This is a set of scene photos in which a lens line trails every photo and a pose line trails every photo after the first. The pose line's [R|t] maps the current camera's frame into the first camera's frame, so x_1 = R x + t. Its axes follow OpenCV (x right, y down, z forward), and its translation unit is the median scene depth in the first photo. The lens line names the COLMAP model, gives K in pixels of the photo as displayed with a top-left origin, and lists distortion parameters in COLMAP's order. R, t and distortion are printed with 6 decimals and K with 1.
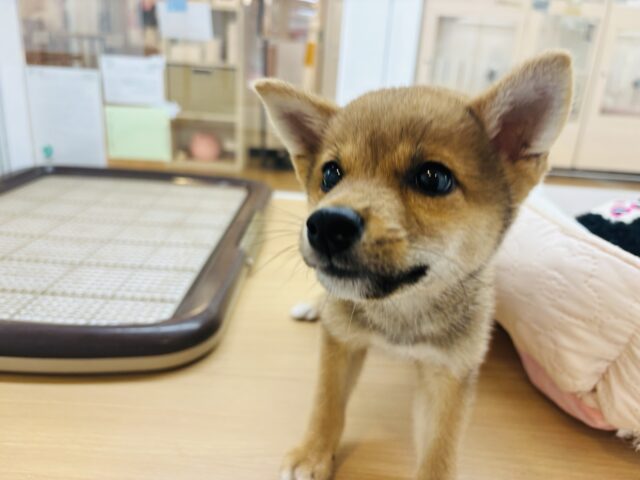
lens RADIAL K [[504.4, 0, 318.9], [0, 504.4, 245.9], [0, 0, 1]] dist [0.009623, -0.009175]
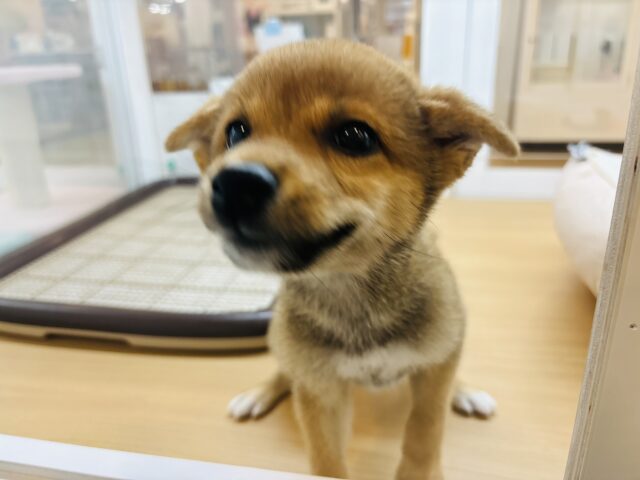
lens RADIAL K [[504.4, 0, 326.1], [0, 504.4, 242.8], [0, 0, 1]] dist [0.009623, -0.009175]
pose [[0.979391, -0.031088, -0.199564, 0.065007], [0.033435, 0.999406, 0.008402, -0.011139], [0.199184, -0.014901, 0.979849, -0.118268]]
